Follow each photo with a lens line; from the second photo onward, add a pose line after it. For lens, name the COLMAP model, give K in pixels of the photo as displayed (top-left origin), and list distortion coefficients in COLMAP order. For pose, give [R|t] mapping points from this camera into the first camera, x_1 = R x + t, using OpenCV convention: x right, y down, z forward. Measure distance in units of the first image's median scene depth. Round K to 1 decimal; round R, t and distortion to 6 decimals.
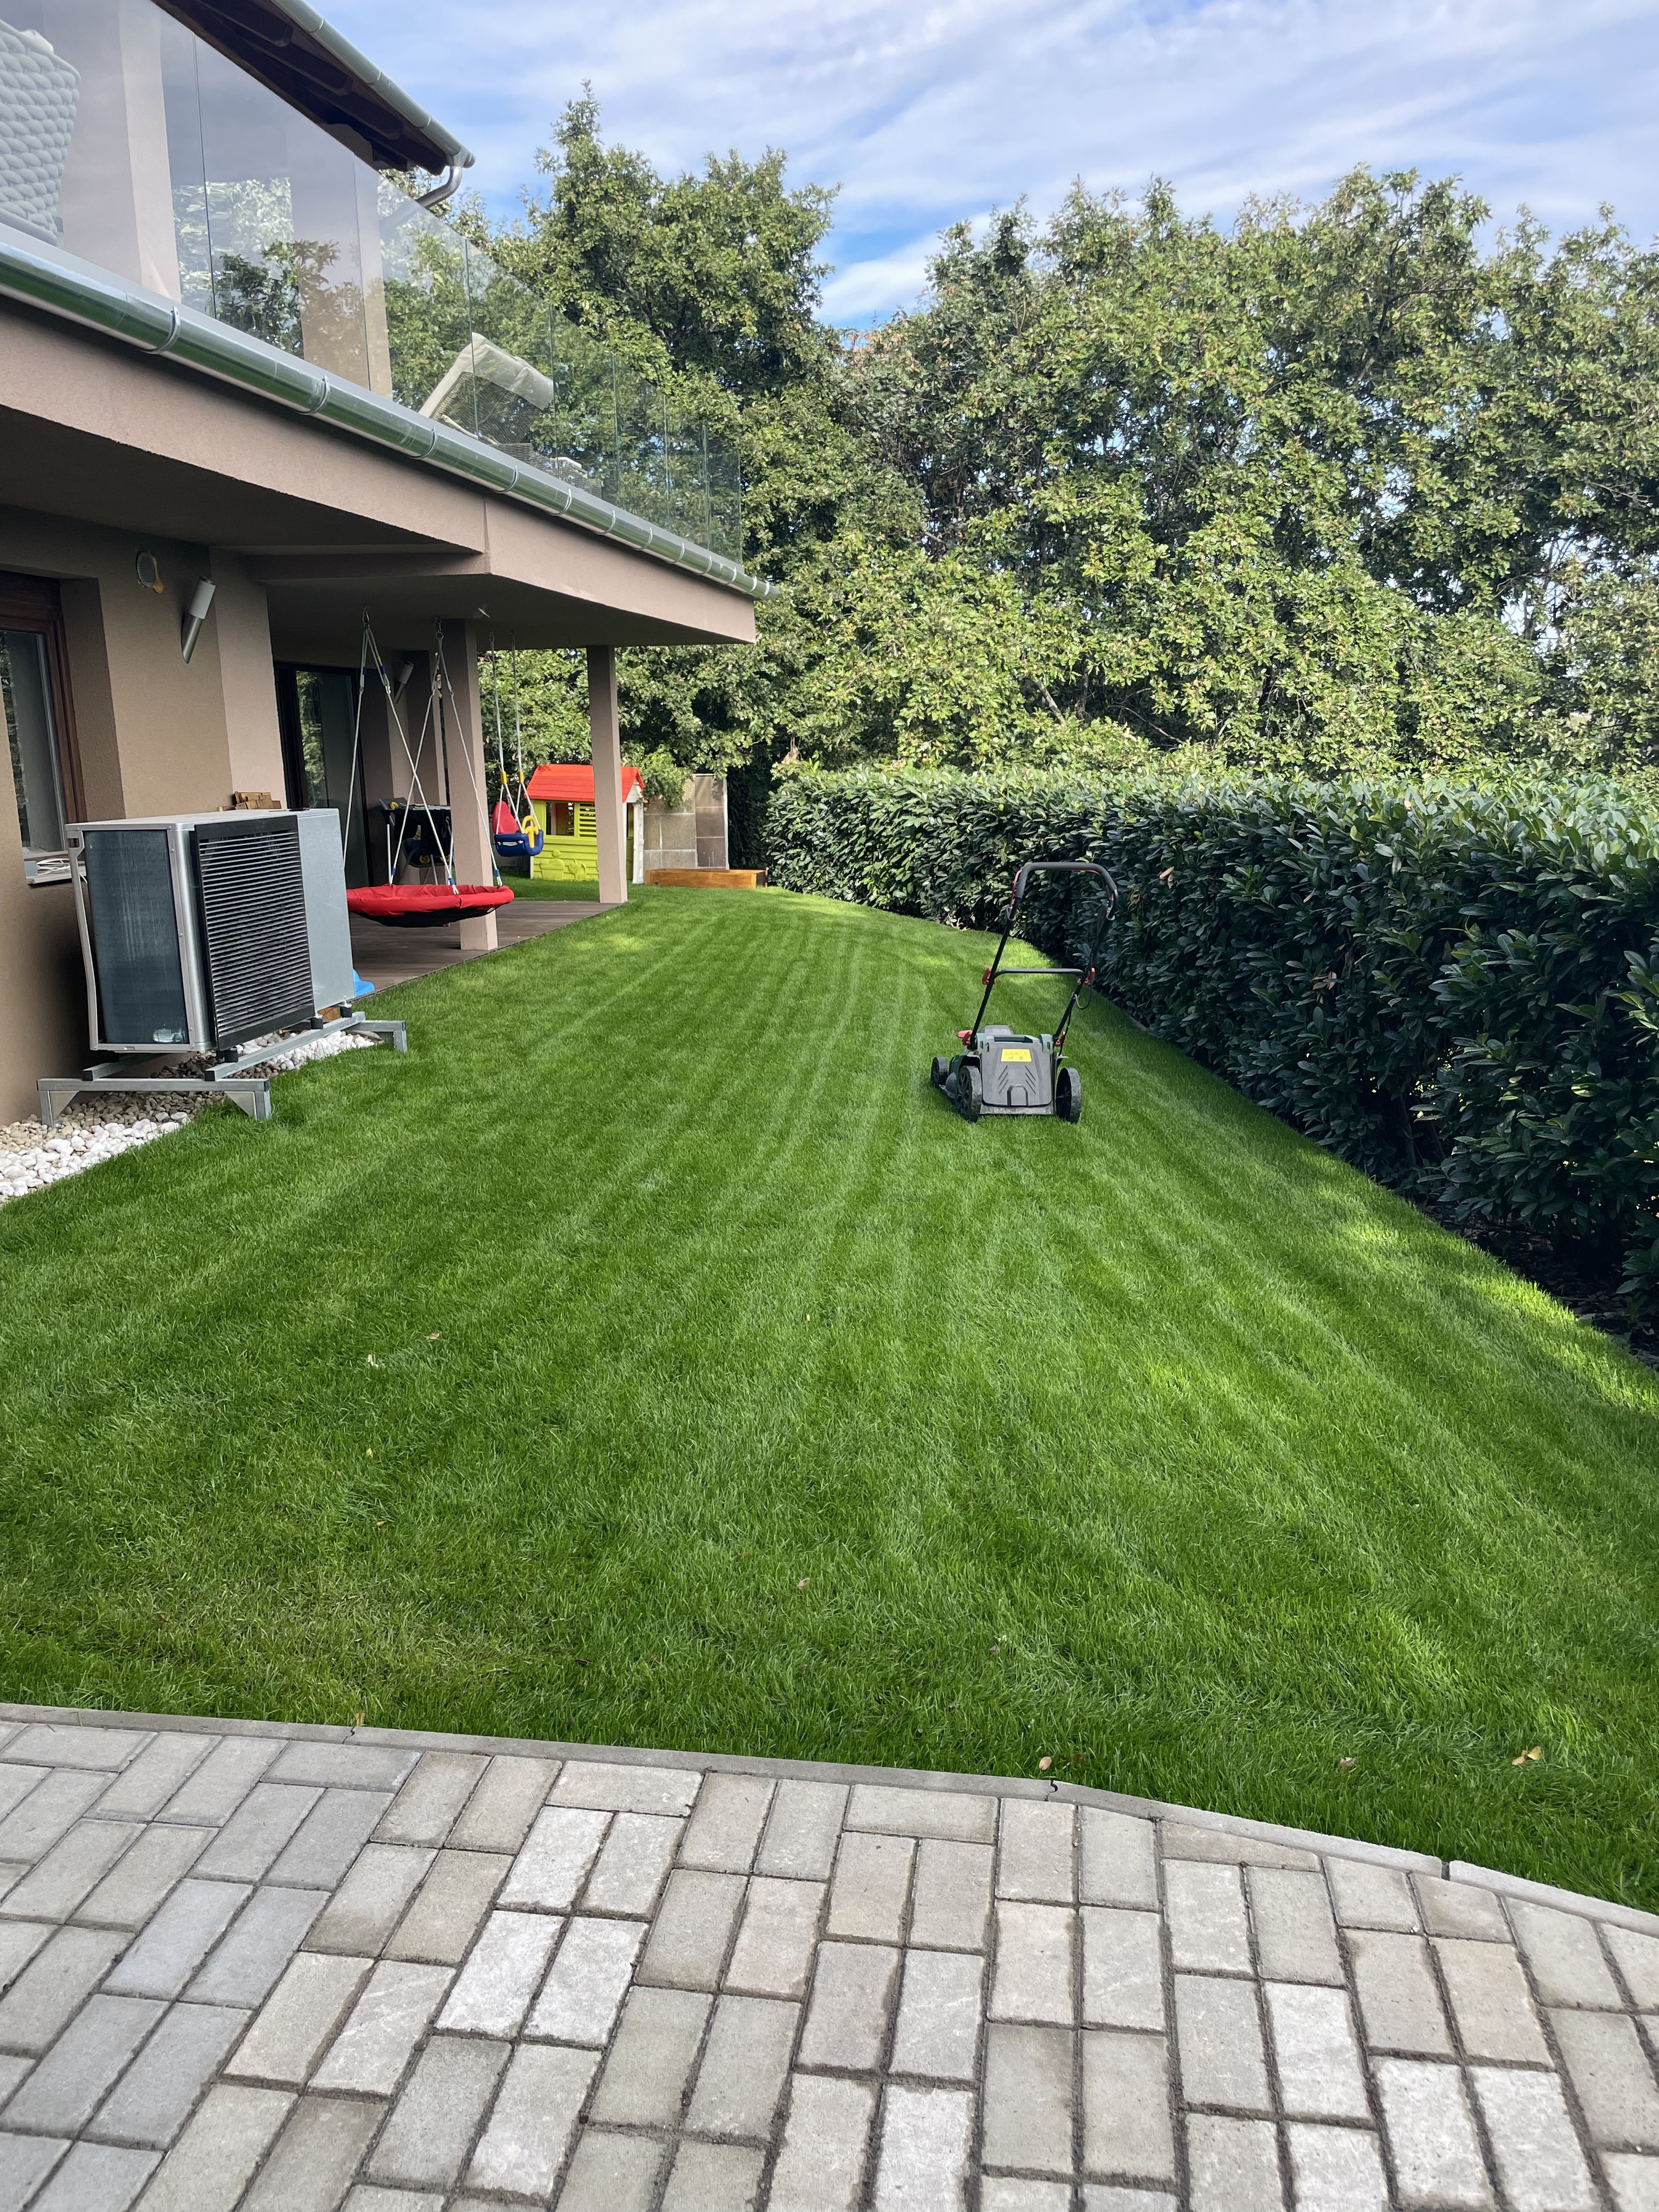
lens RADIAL K [[1687.9, 0, 829.5], [0, 1687.9, 1106.0], [0, 0, 1]] dist [0.106146, -0.152269]
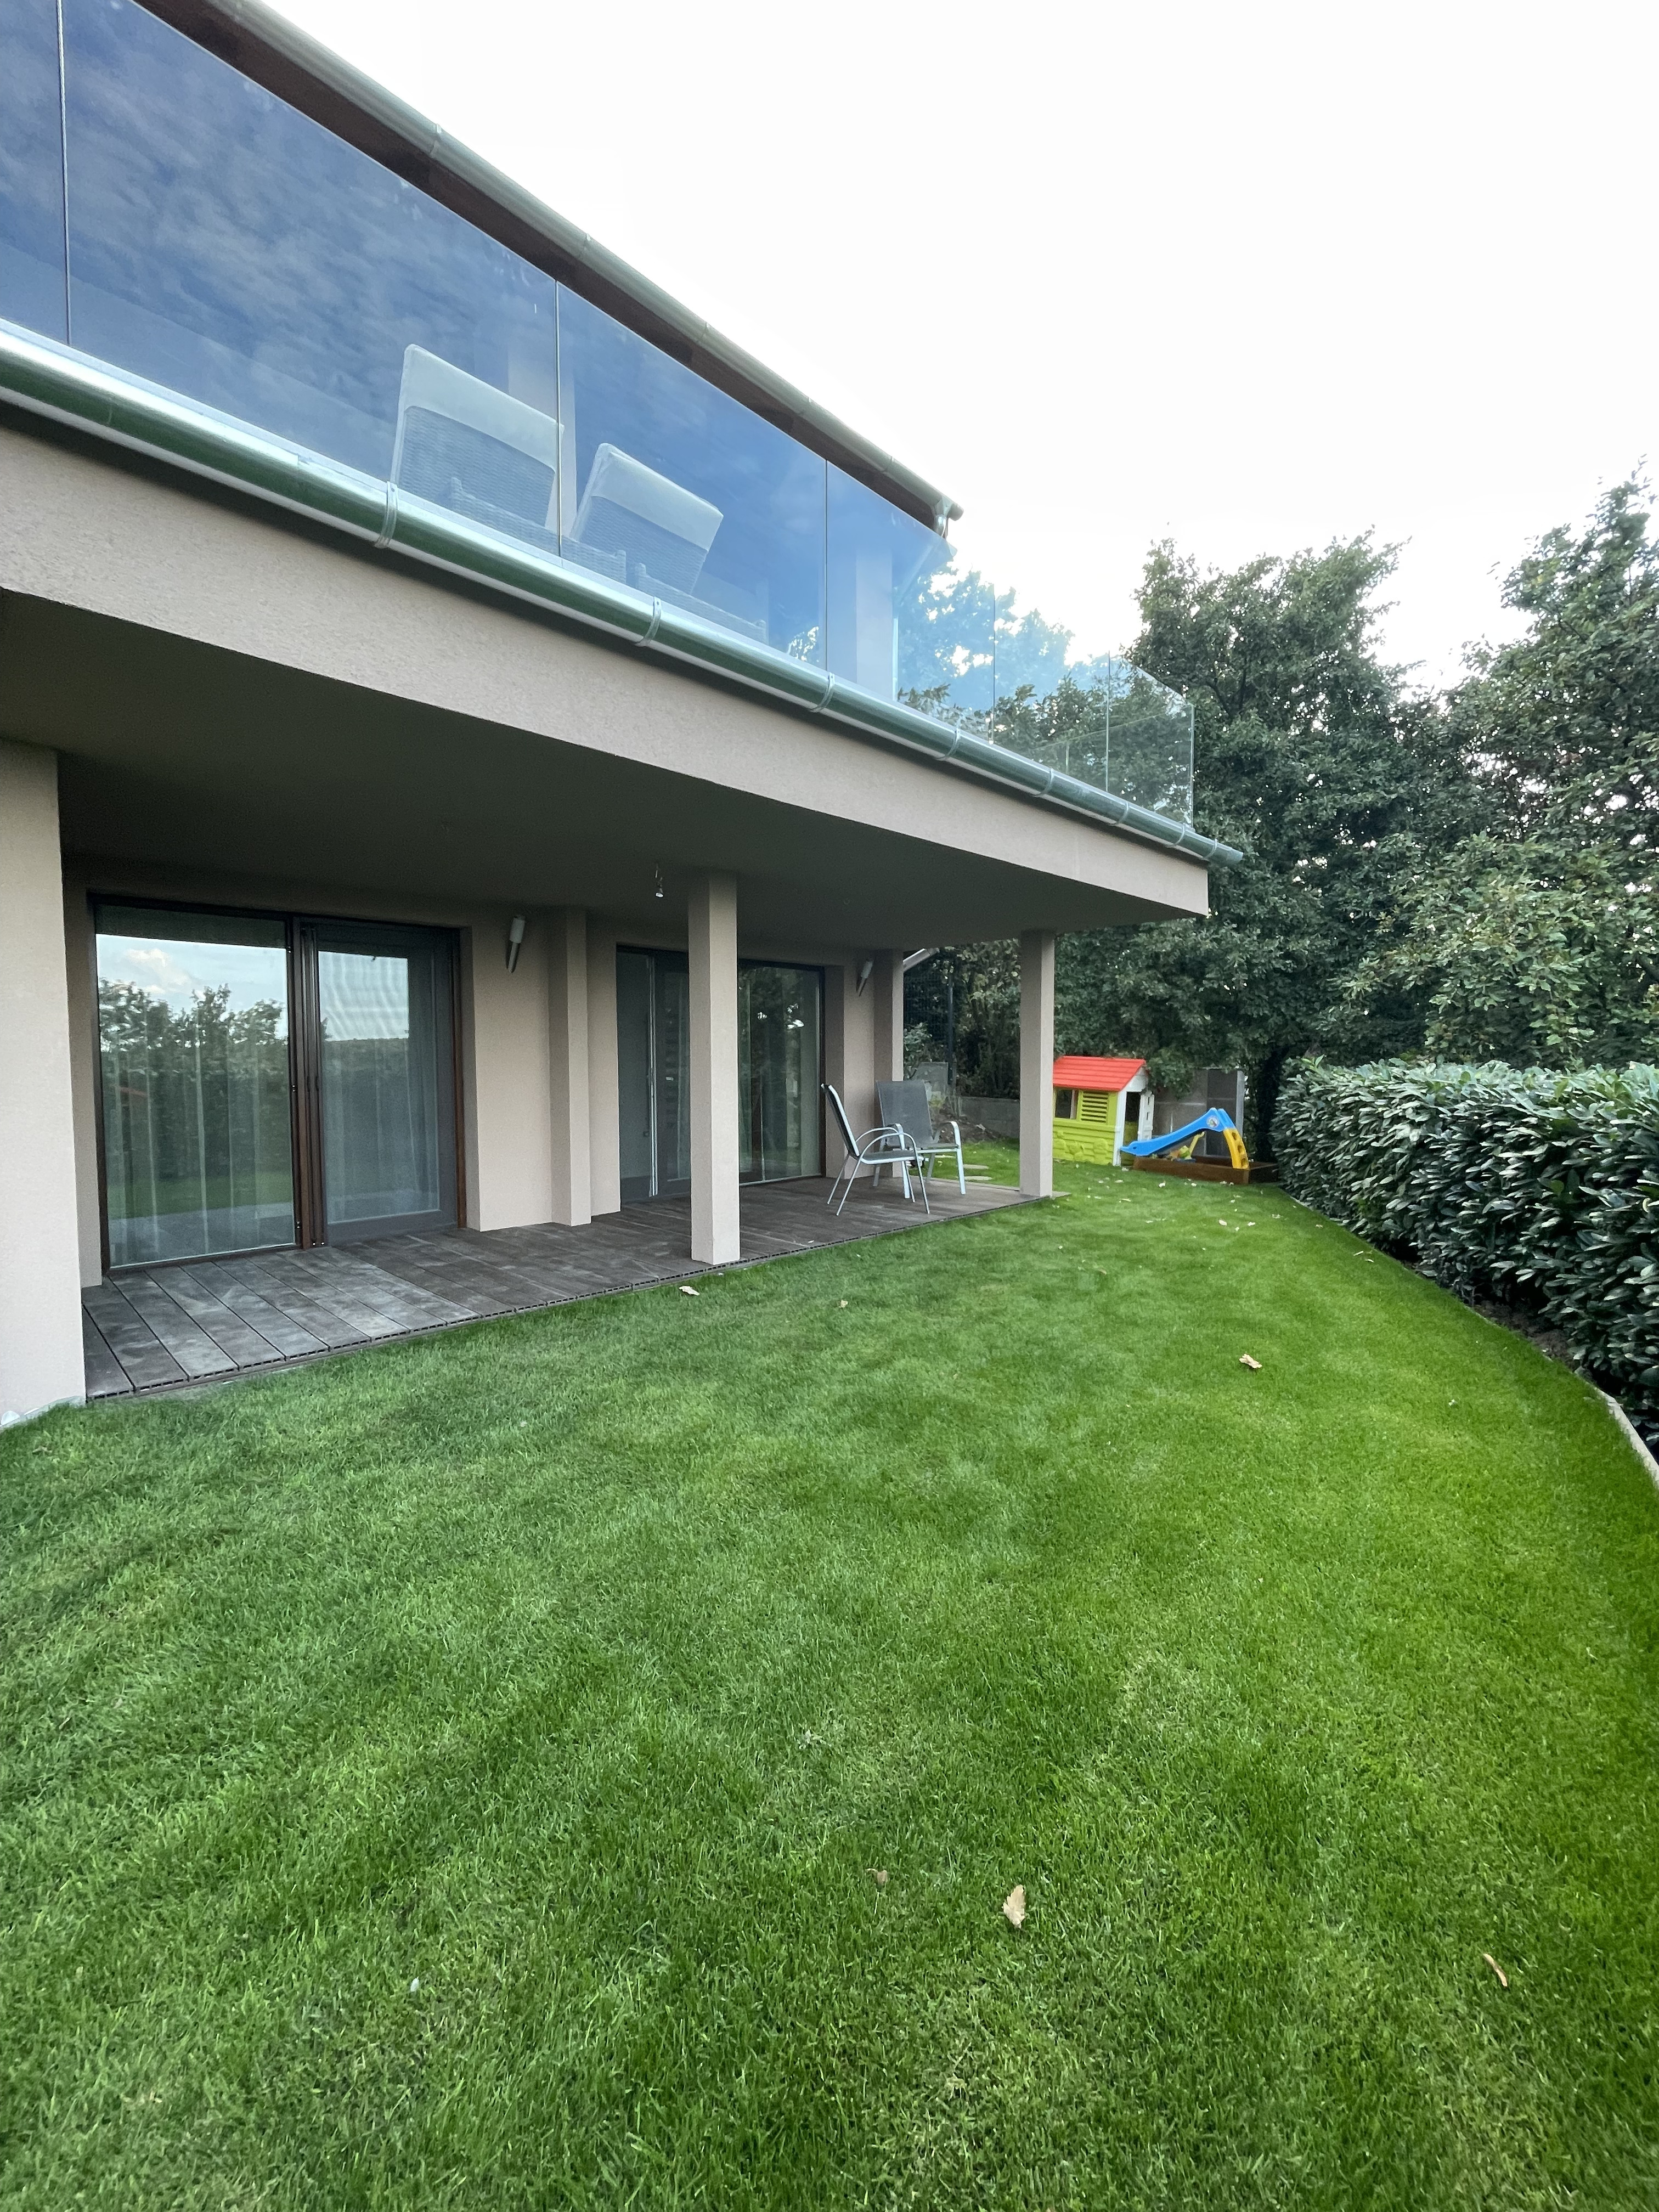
lens RADIAL K [[869.1, 0, 829.5], [0, 869.1, 1106.0], [0, 0, 1]] dist [-0.010947, 0.000003]
pose [[0.799374, 0.052173, -0.598564, 0.058573], [-0.146893, 0.982961, -0.110496, -0.084285], [0.582600, 0.176252, 0.793418, 0.463062]]
